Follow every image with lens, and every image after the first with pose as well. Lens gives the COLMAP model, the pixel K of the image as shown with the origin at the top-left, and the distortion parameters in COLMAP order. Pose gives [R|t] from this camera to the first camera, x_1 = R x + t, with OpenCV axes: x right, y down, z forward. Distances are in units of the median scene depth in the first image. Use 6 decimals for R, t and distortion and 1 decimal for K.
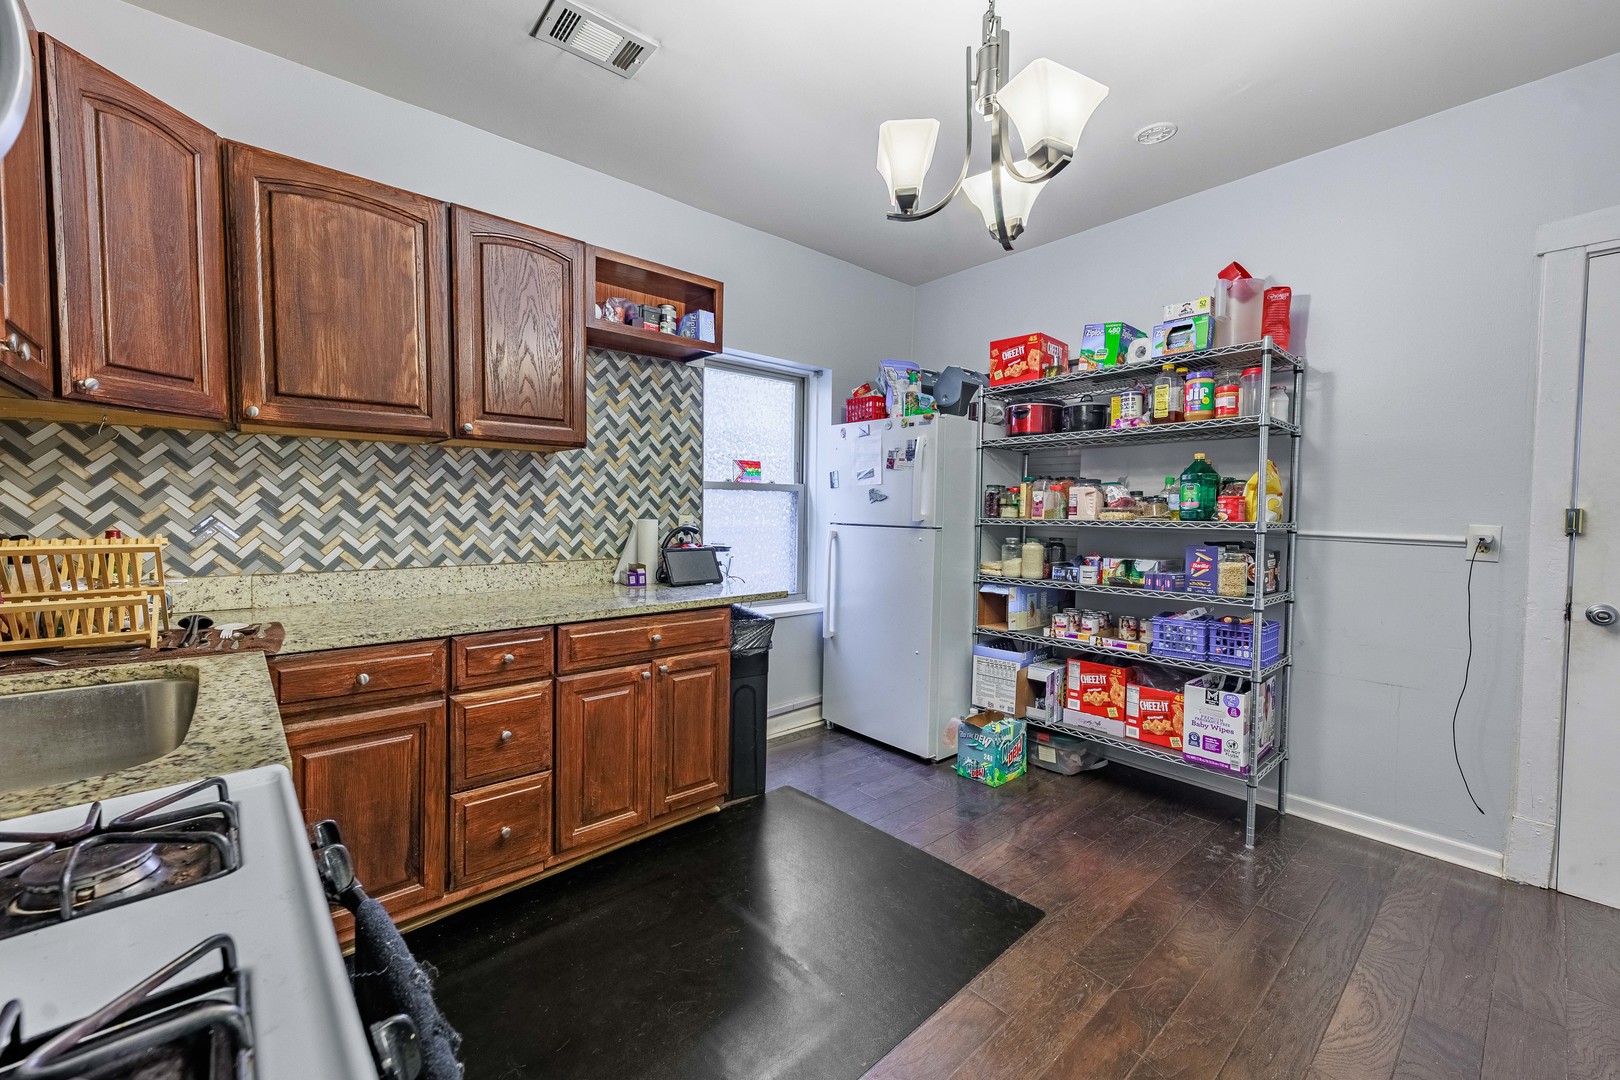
lens RADIAL K [[643.6, 0, 808.8], [0, 643.6, 536.0], [0, 0, 1]] dist [0.003843, -0.000187]
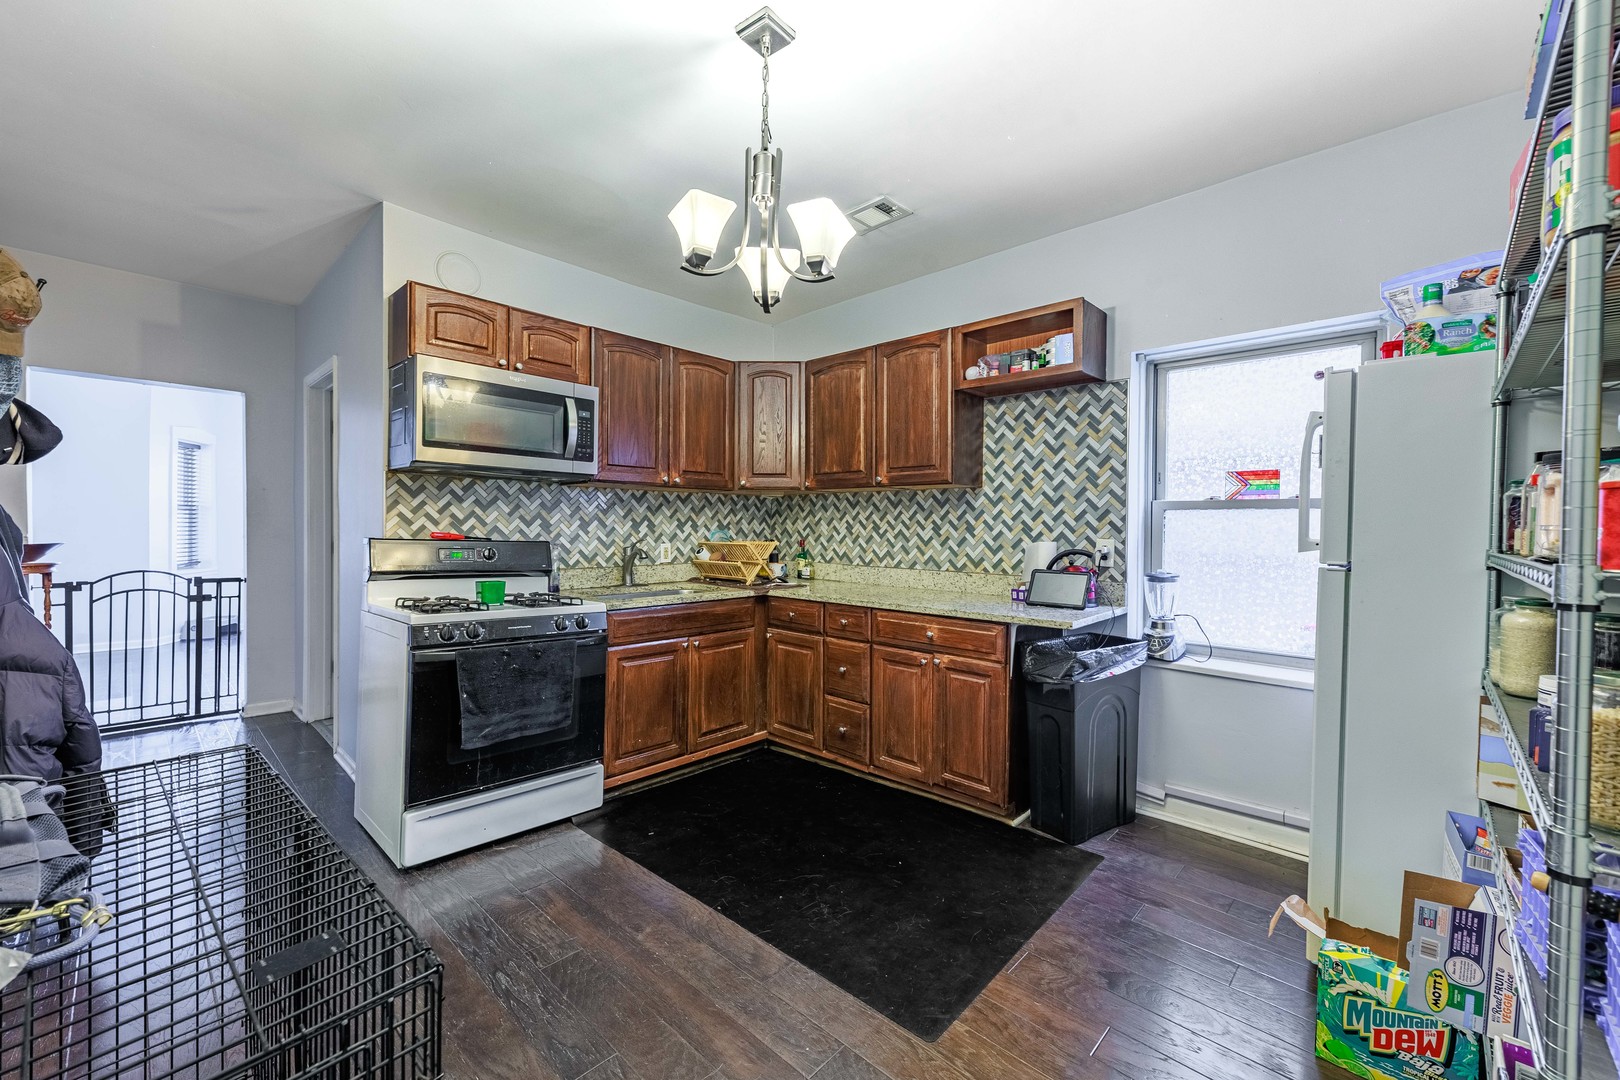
lens RADIAL K [[643.6, 0, 808.8], [0, 643.6, 536.0], [0, 0, 1]] dist [0.003843, -0.000187]
pose [[0.094007, 0.006336, -0.995551, 0.867251], [-0.050774, 0.998709, 0.001561, -0.019084], [0.994276, 0.050401, 0.094207, 0.571355]]
